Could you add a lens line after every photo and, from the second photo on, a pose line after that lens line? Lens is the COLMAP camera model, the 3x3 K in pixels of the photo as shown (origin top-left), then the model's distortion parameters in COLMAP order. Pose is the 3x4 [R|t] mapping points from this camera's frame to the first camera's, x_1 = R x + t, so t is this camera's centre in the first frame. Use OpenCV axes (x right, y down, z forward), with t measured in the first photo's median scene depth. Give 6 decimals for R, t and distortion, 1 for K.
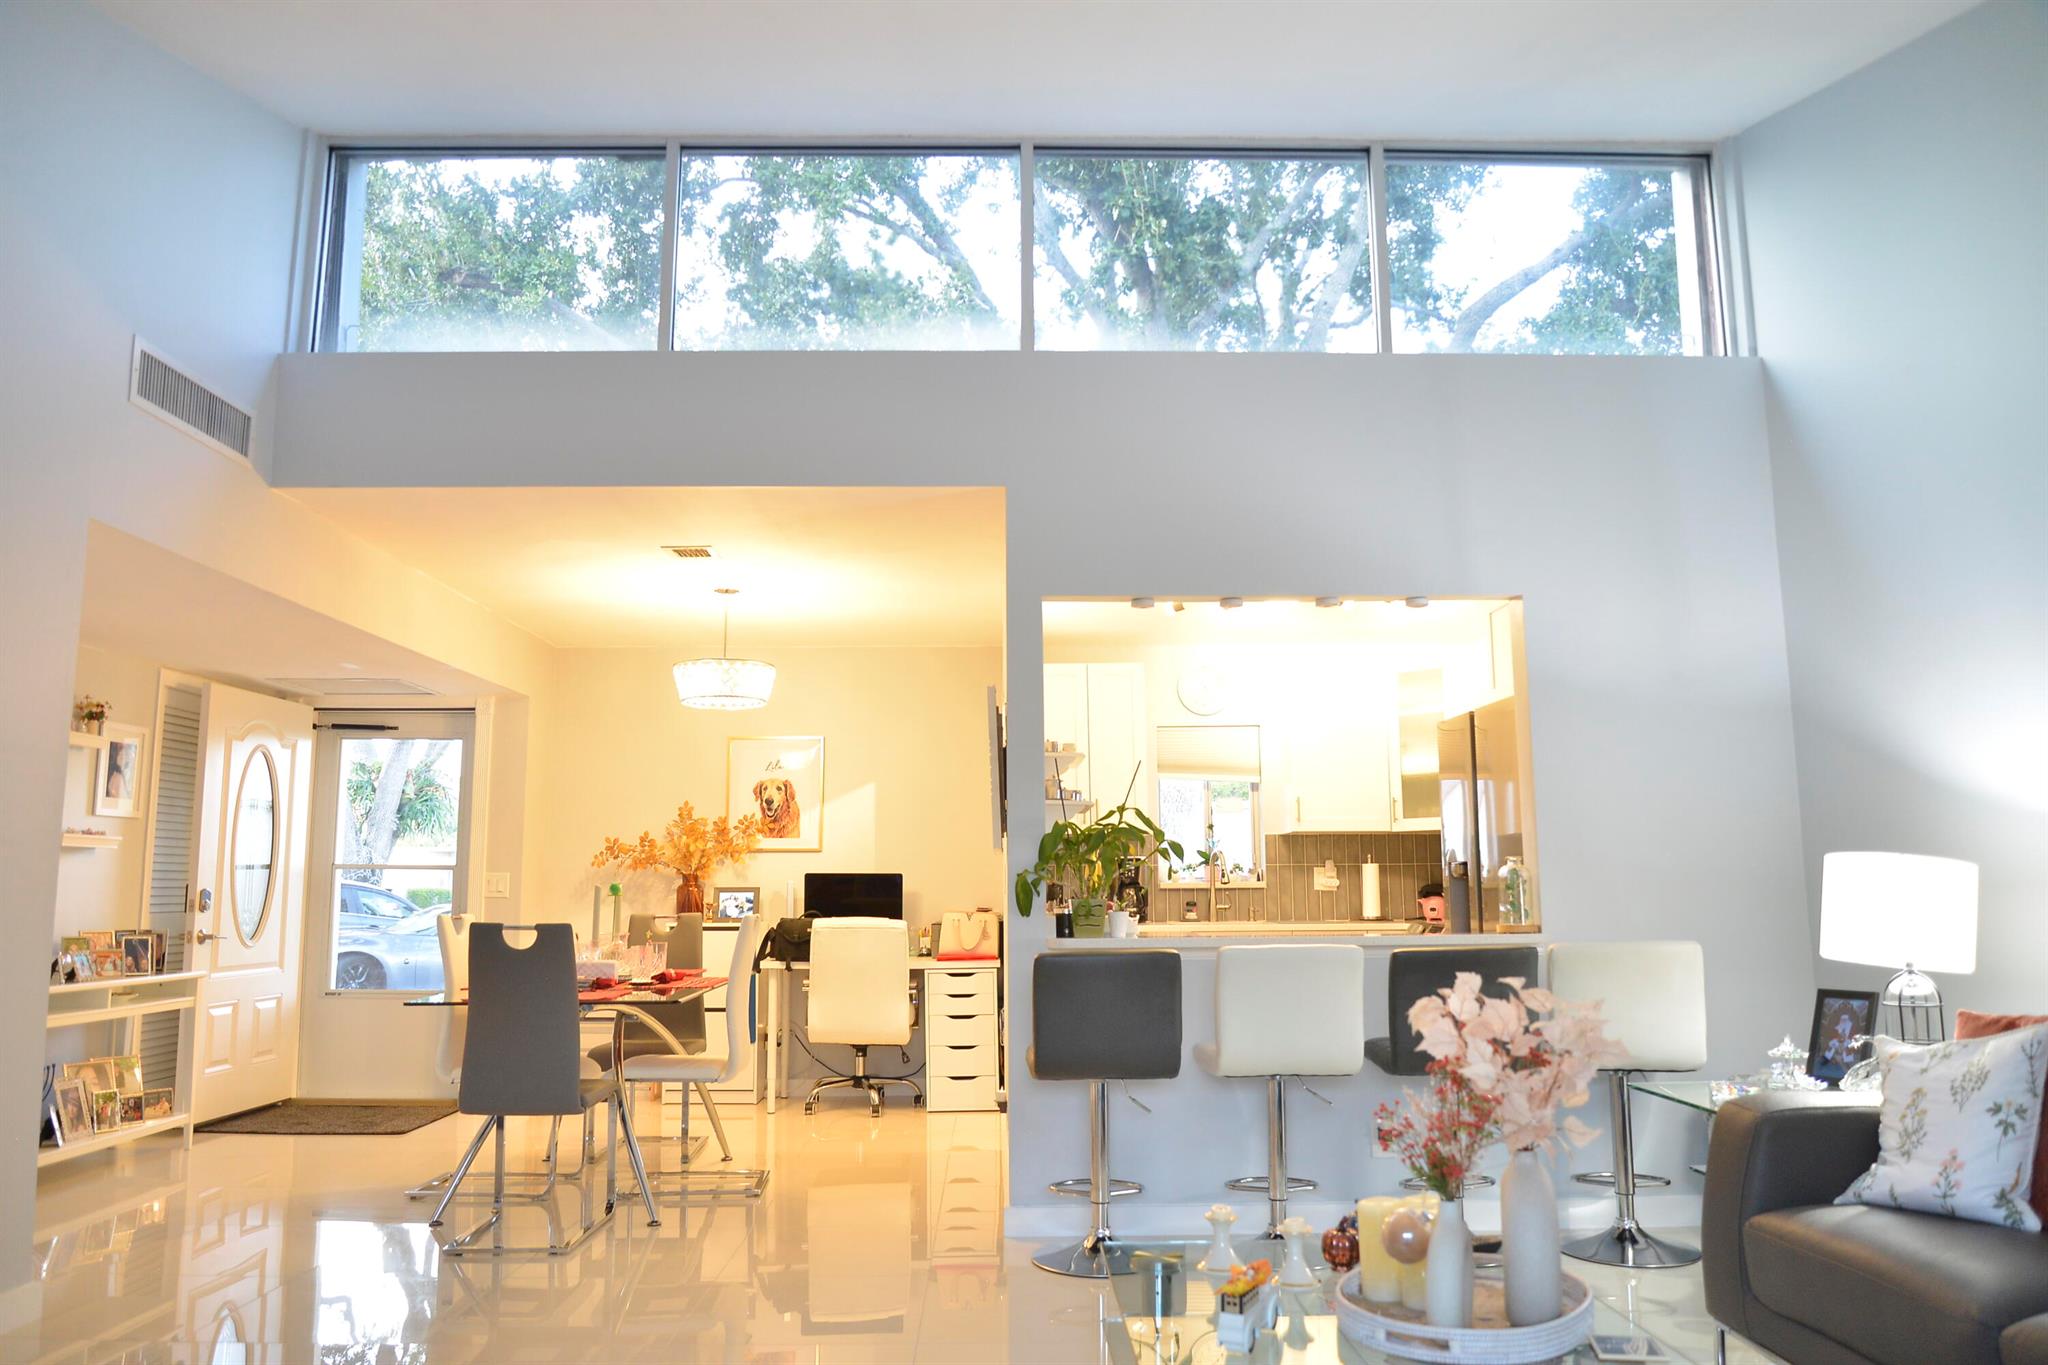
lens RADIAL K [[1389.8, 0, 1024.0], [0, 1389.8, 682.5], [0, 0, 1]] dist [-0.044084, 0.000684]
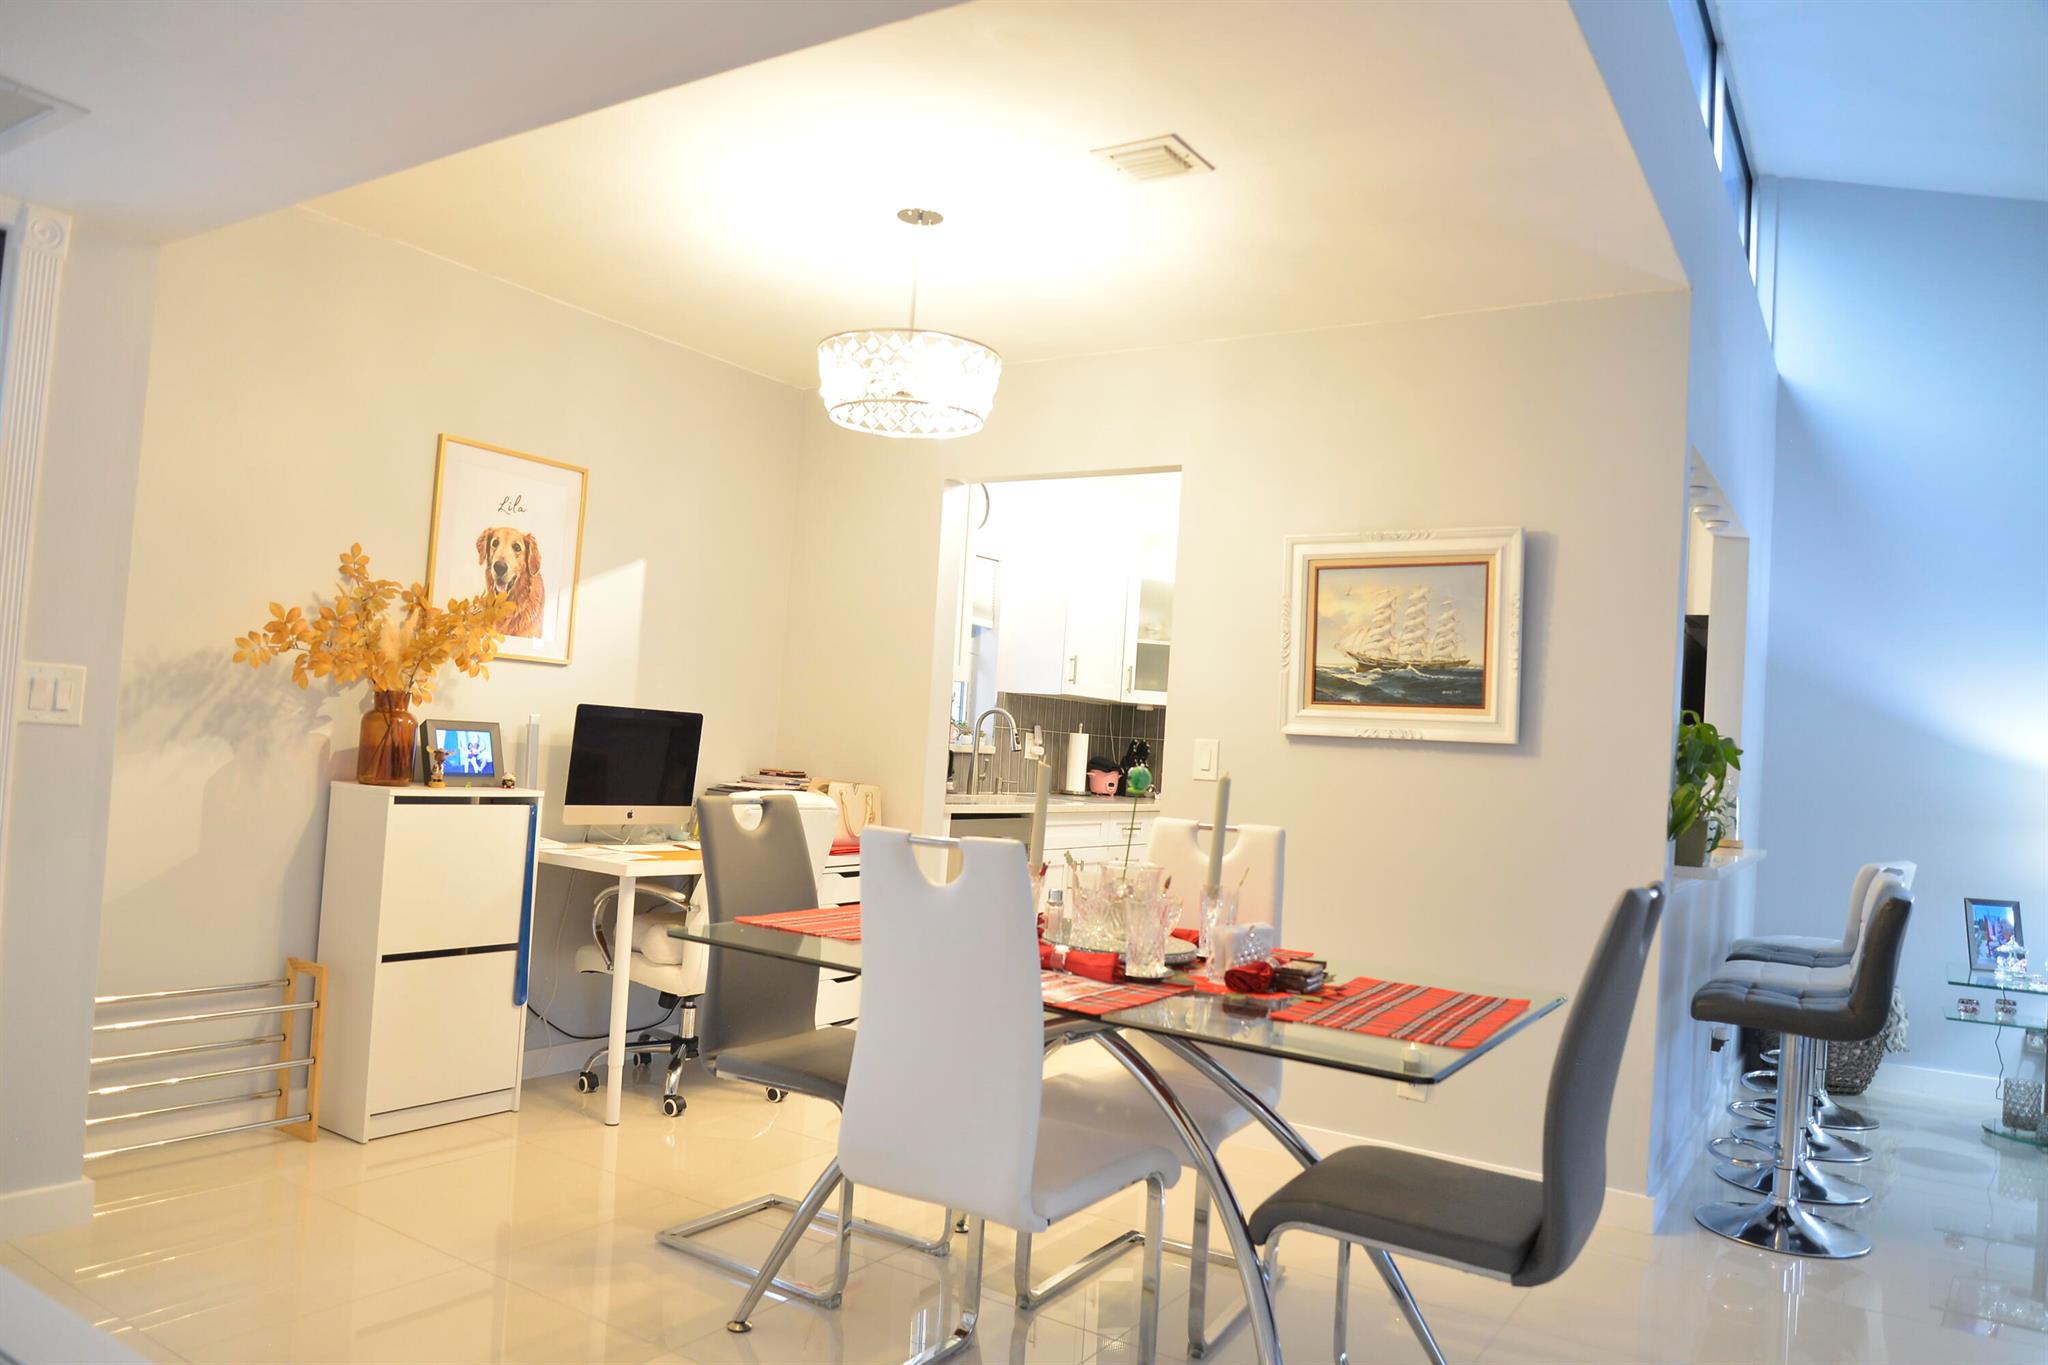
lens RADIAL K [[1389.8, 0, 1024.0], [0, 1389.8, 682.5], [0, 0, 1]] dist [-0.044084, 0.000684]
pose [[0.552380, 0.077160, 0.830014, -0.520504], [-0.185848, 0.982044, 0.032390, 0.074323], [-0.812611, -0.172148, 0.556802, 0.521328]]
